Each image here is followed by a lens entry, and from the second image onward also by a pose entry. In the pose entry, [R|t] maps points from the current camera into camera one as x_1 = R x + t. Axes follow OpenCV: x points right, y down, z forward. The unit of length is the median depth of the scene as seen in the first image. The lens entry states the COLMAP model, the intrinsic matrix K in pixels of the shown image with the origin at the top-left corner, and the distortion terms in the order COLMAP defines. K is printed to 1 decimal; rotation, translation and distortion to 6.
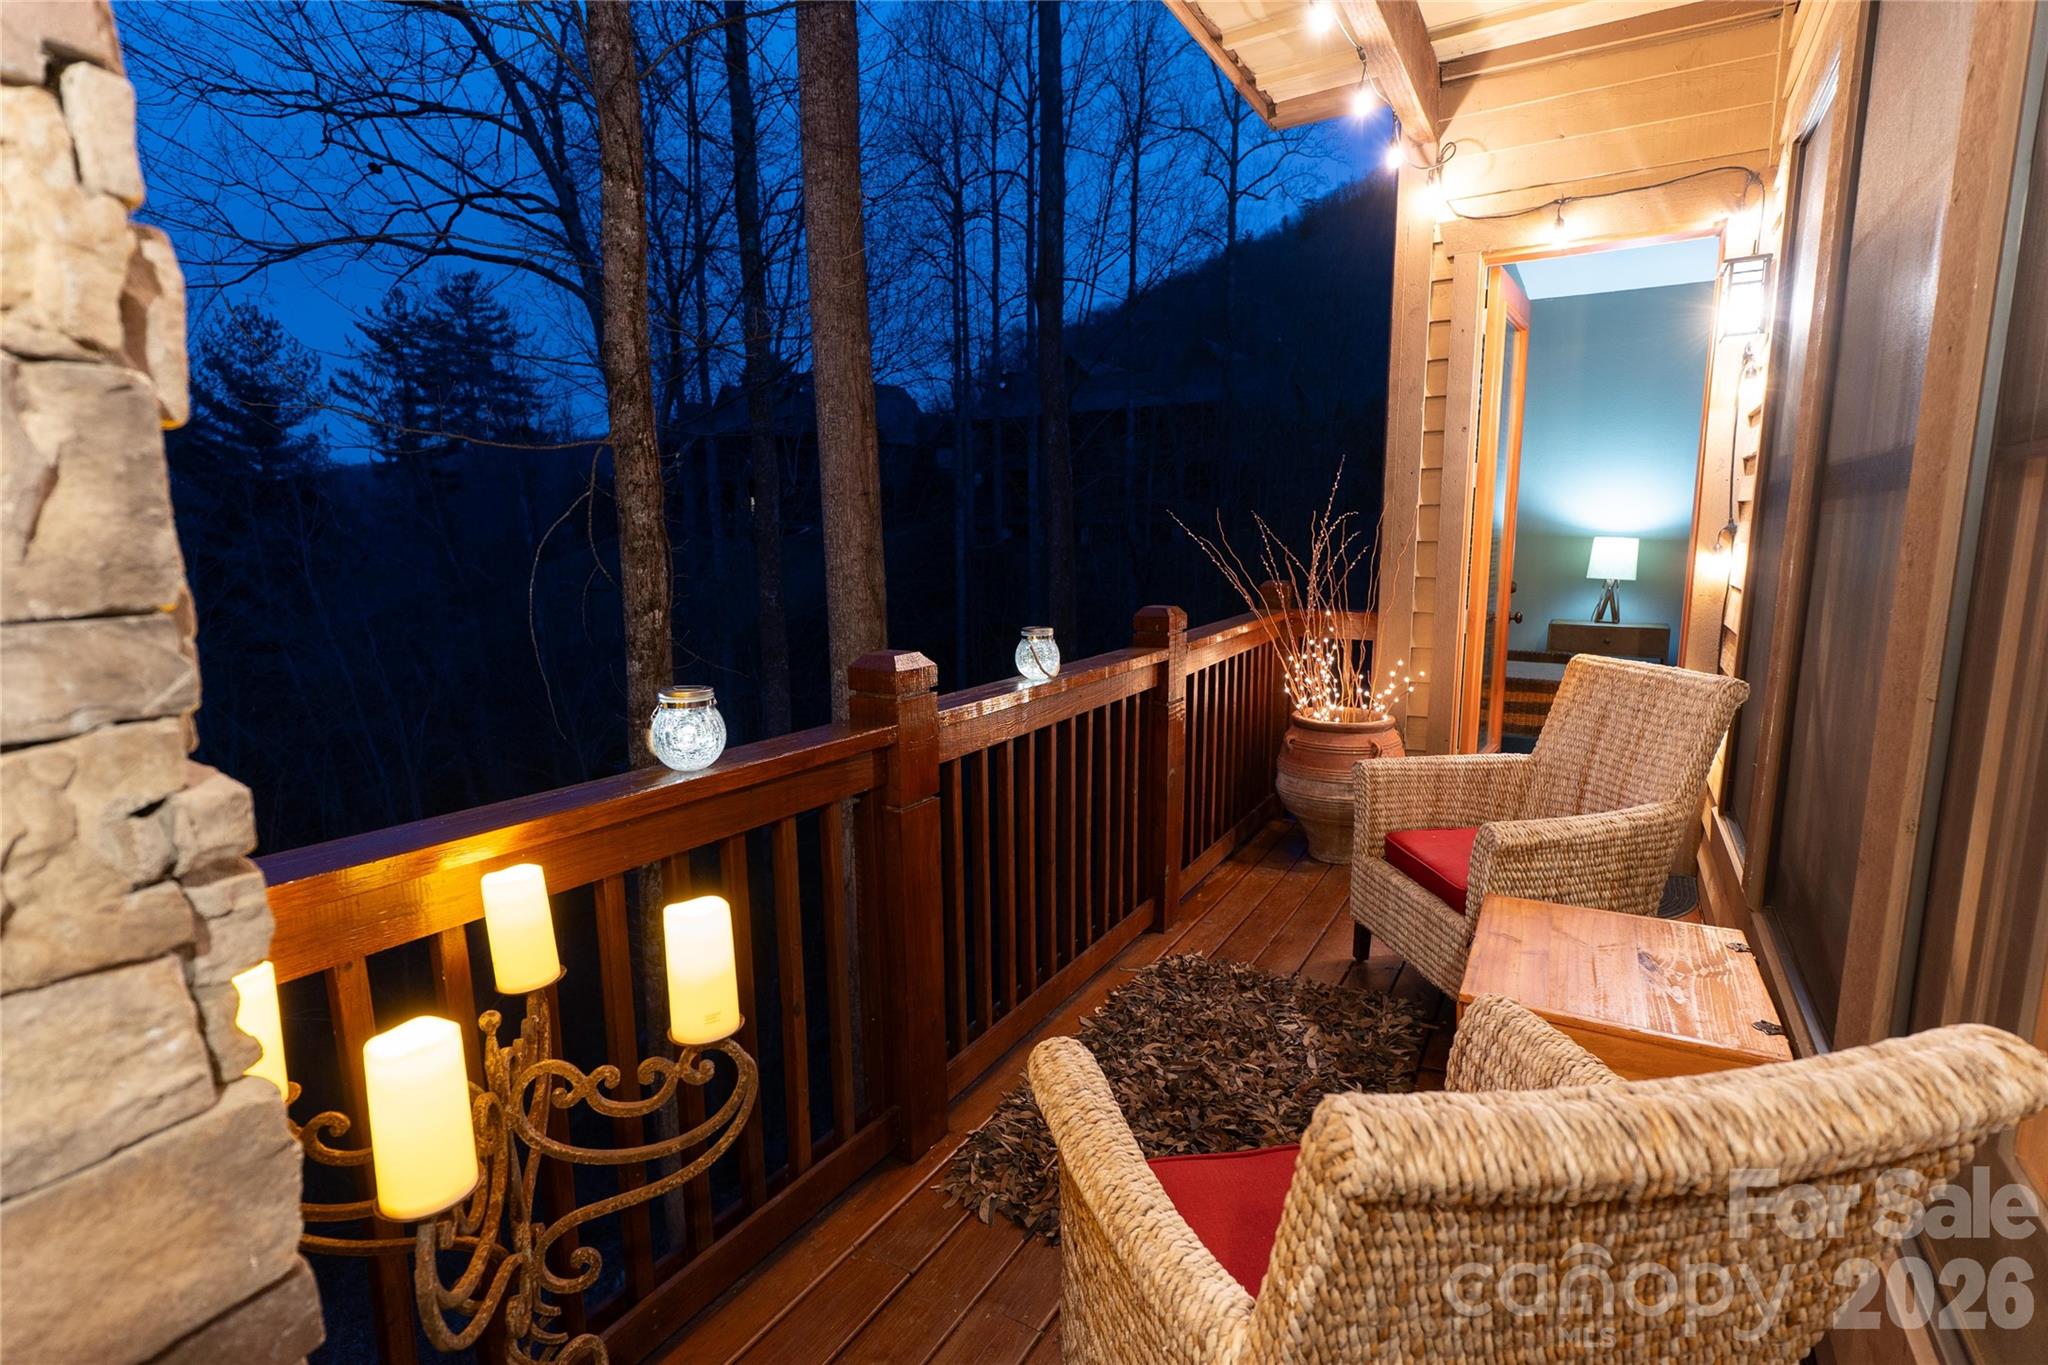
lens RADIAL K [[959.9, 0, 1028.4], [0, 959.9, 690.9], [0, 0, 1]] dist [0.000565, 0.000253]
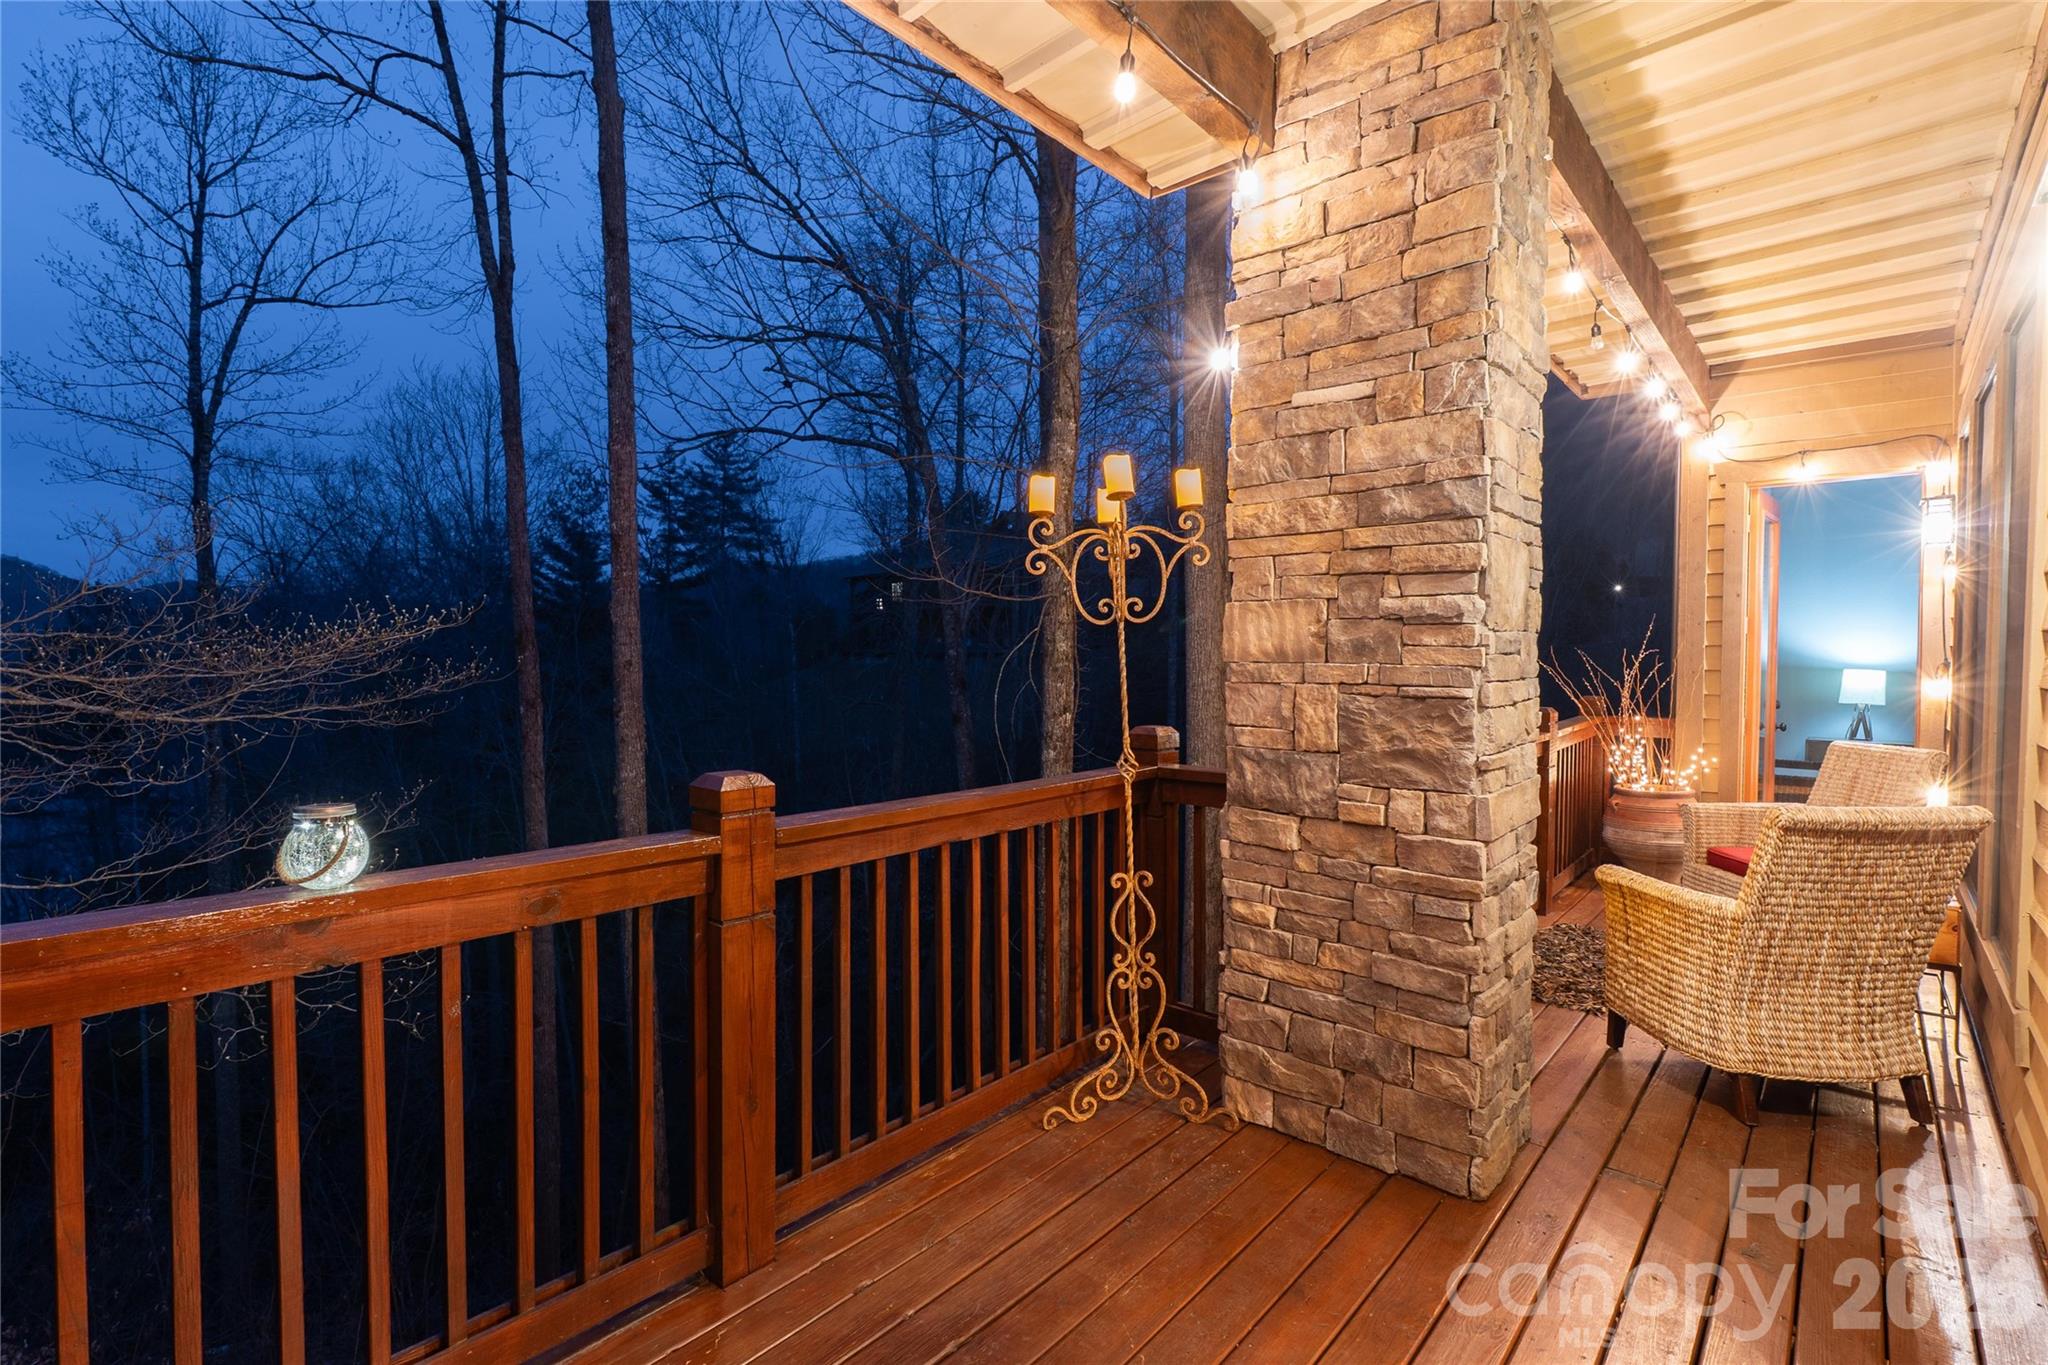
lens RADIAL K [[959.9, 0, 1028.4], [0, 959.9, 690.9], [0, 0, 1]] dist [0.000565, 0.000253]
pose [[0.983996, 0.016978, -0.177377, -0.336504], [-0.039623, 0.991376, -0.124916, 0.095807], [0.173727, 0.129945, 0.976183, -0.580142]]
